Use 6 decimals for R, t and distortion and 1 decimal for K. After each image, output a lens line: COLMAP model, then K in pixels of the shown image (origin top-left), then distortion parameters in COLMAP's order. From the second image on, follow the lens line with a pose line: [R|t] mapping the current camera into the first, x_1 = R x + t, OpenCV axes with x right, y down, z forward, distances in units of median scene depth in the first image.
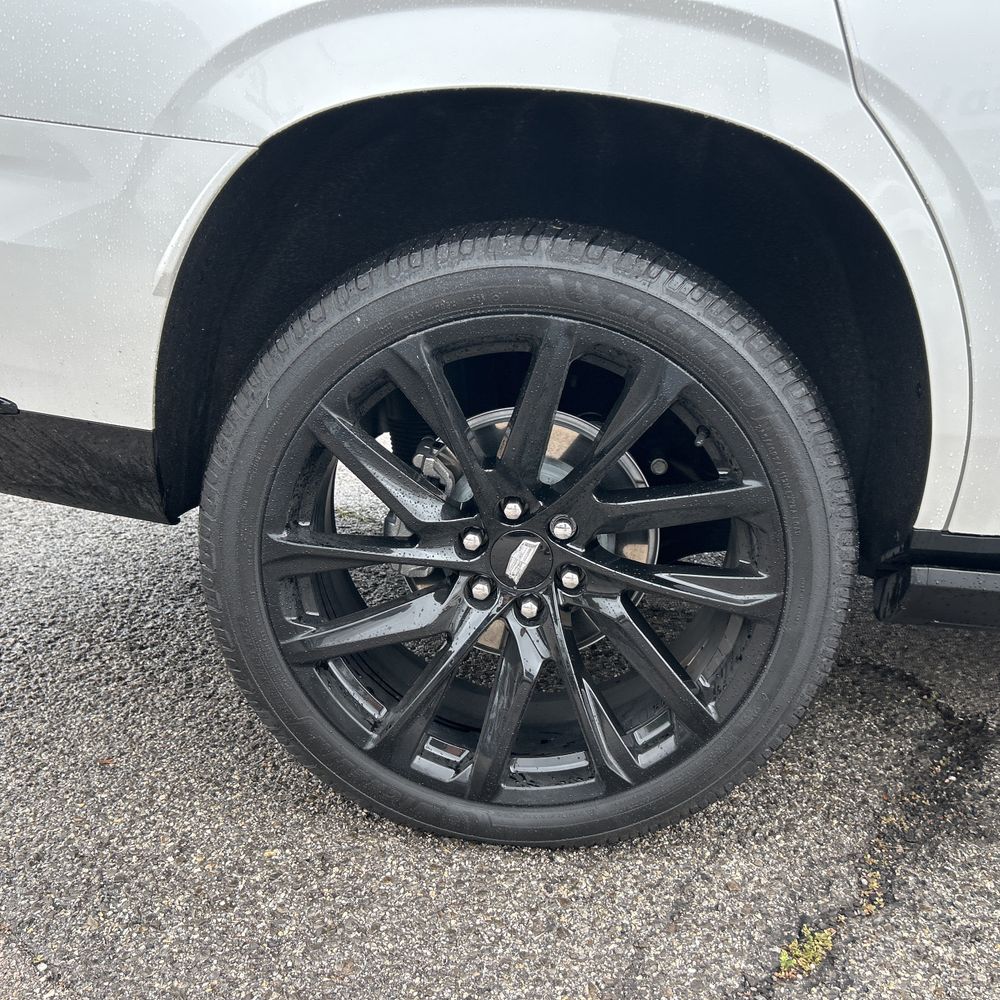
lens RADIAL K [[1009.0, 0, 504.8], [0, 1009.0, 513.4], [0, 0, 1]] dist [0.027422, 0.000000]
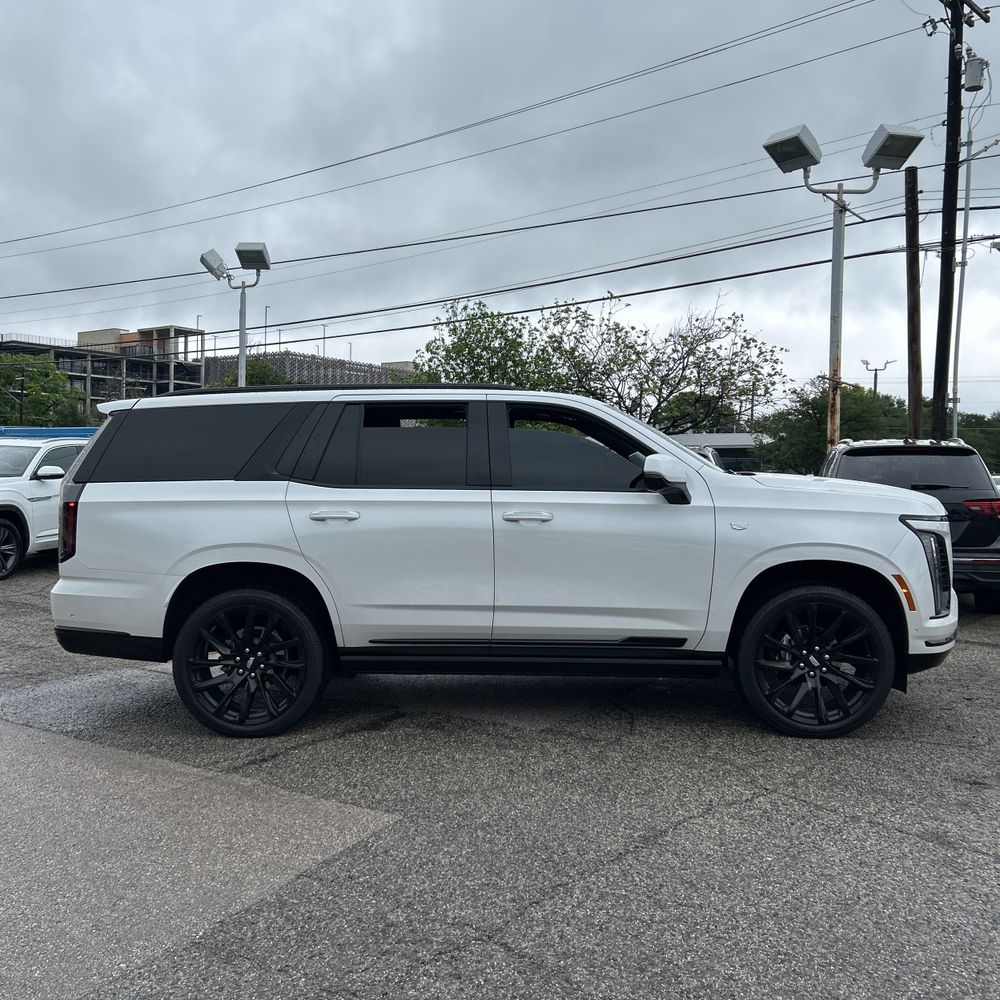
lens RADIAL K [[1009.0, 0, 503.8], [0, 1009.0, 471.8], [0, 0, 1]] dist [0.027422, 0.000000]
pose [[0.997250, -0.063525, 0.038159, 0.966236], [0.071915, 0.953859, -0.291514, 0.596471], [-0.017880, 0.293457, 0.955805, -3.297996]]
